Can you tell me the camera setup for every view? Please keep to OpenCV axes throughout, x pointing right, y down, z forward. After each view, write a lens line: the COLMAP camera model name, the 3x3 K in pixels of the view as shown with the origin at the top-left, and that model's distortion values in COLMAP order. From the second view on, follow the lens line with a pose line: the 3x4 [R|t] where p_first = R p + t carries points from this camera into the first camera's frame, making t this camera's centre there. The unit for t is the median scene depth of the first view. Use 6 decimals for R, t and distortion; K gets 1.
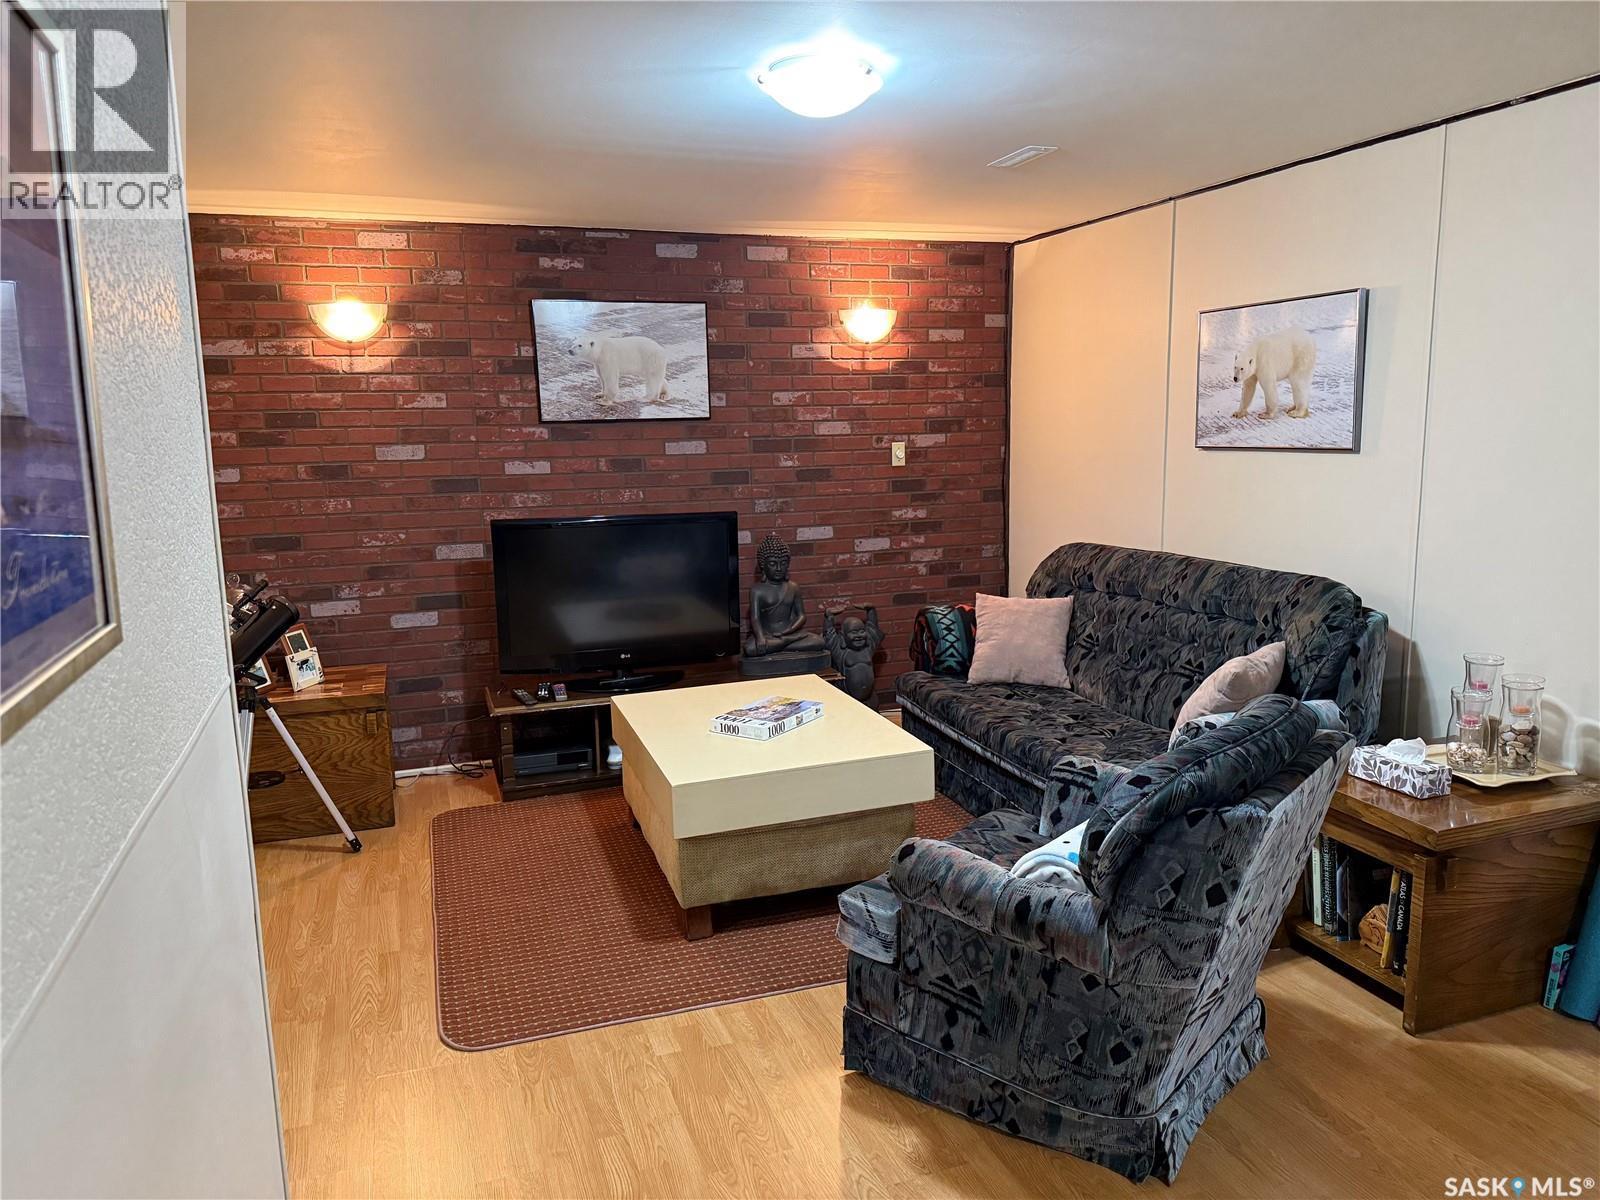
lens RADIAL K [[1138.5, 0, 801.3], [0, 1138.5, 614.6], [0, 0, 1]] dist [0.191452, -0.455746]
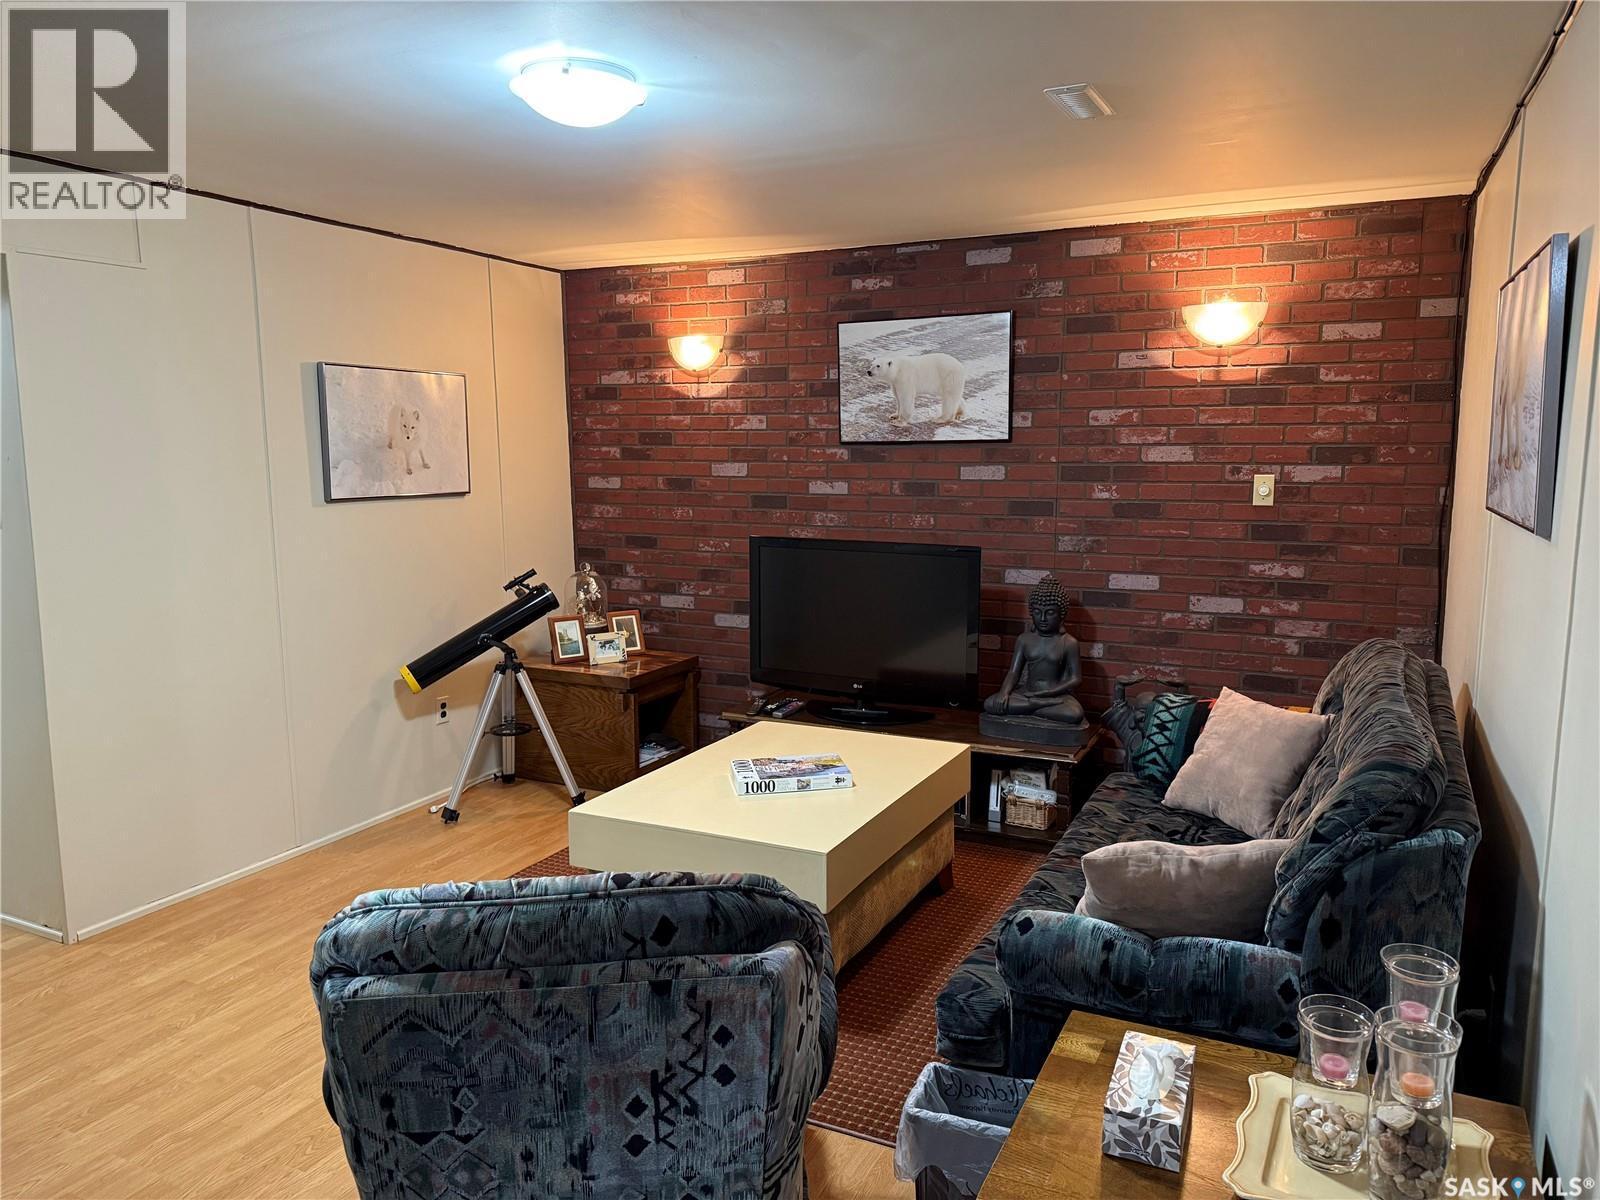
lens RADIAL K [[1130.1, 0, 800.1], [0, 1130.1, 611.0], [0, 0, 1]] dist [0.124953, -0.233836]
pose [[0.683661, 0.127332, -0.718605, 0.467380], [-0.131396, 0.990047, 0.050423, -0.065164], [0.717873, 0.059950, 0.693588, 0.287465]]
